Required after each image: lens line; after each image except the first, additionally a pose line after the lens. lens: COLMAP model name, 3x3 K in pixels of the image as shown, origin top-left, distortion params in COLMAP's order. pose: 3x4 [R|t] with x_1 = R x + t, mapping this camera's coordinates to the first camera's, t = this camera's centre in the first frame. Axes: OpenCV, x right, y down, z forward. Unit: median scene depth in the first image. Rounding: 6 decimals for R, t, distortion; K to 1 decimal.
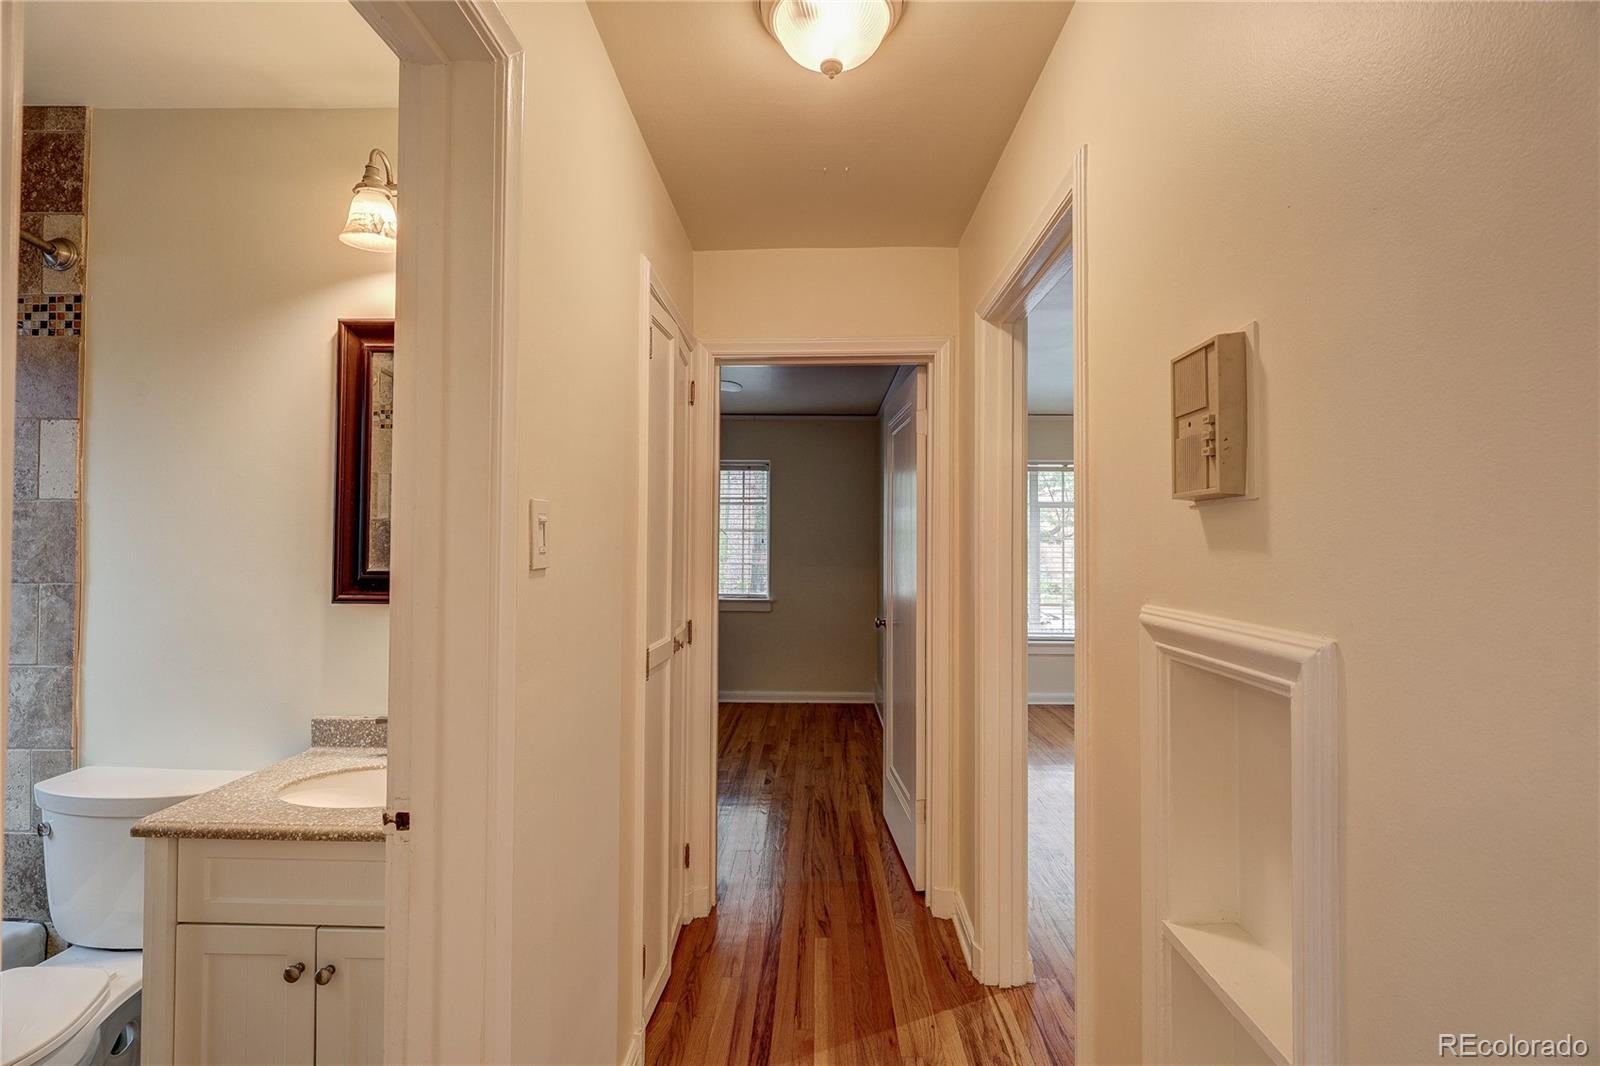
lens RADIAL K [[748.8, 0, 804.9], [0, 748.8, 527.4], [0, 0, 1]] dist [-0.001132, 0.000105]
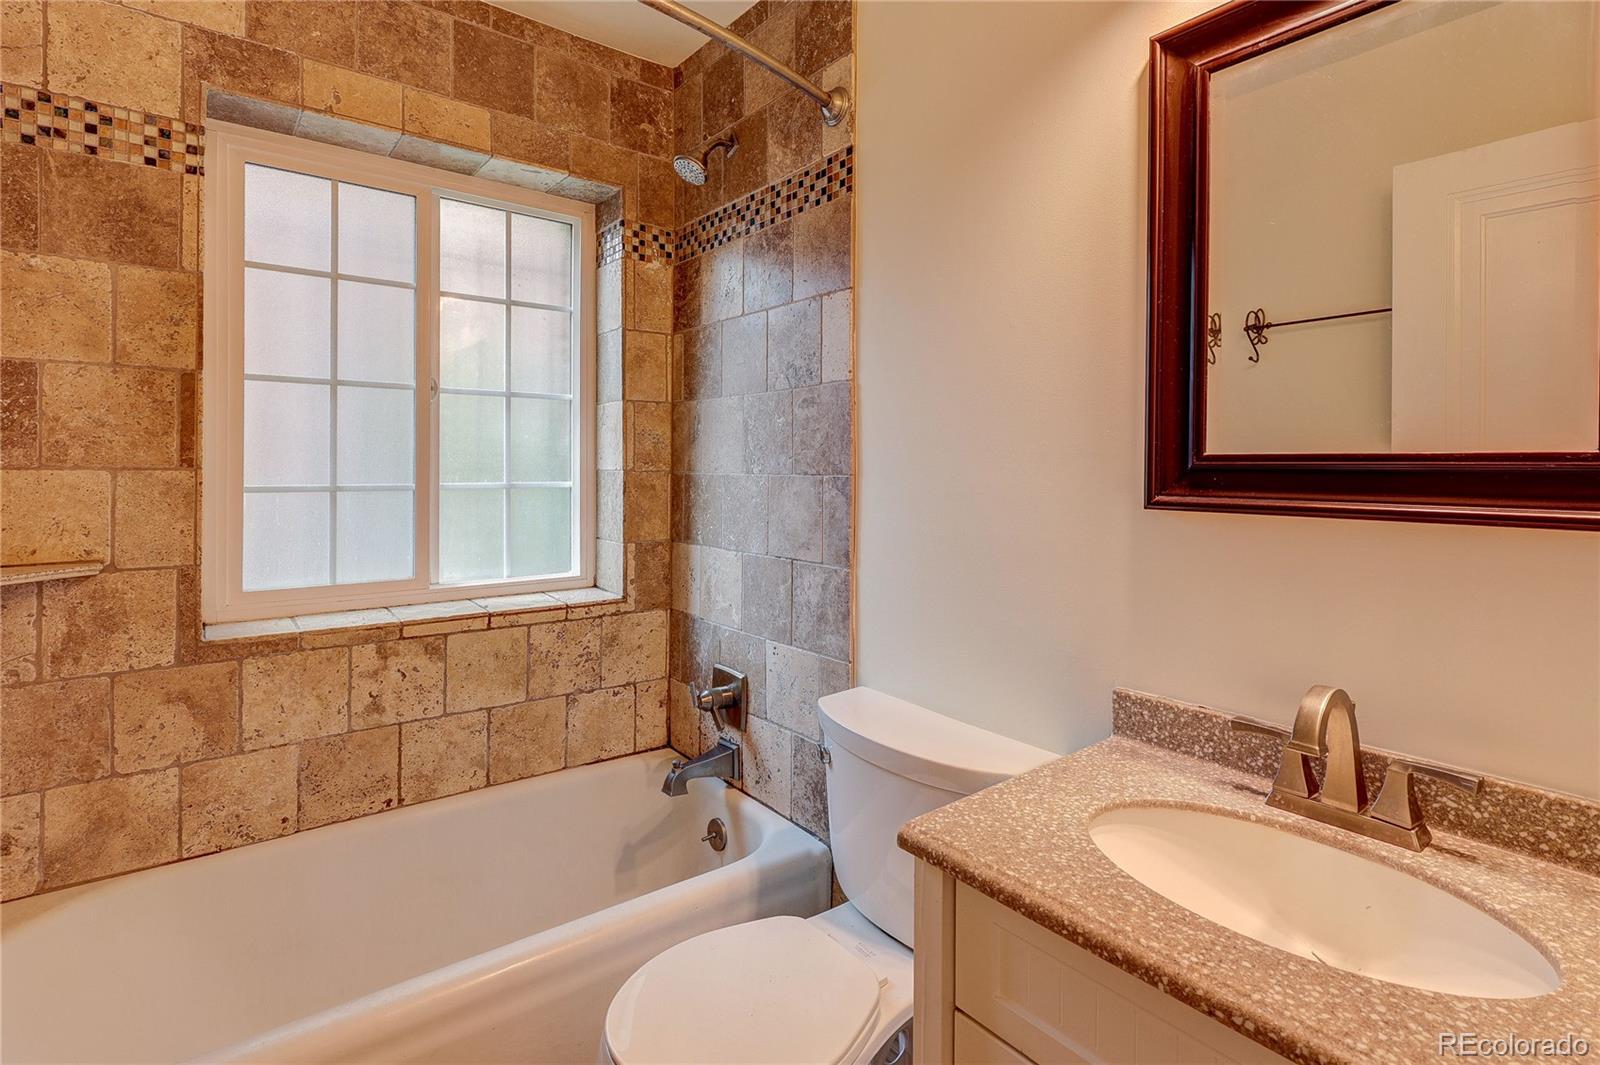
lens RADIAL K [[764.9, 0, 796.1], [0, 764.9, 472.5], [0, 0, 1]] dist [-0.001530, -0.000071]
pose [[0.643090, 0.002041, -0.765788, -0.337291], [0.011953, 0.999848, 0.012703, 0.060574], [0.765697, -0.017323, 0.642968, 0.382869]]
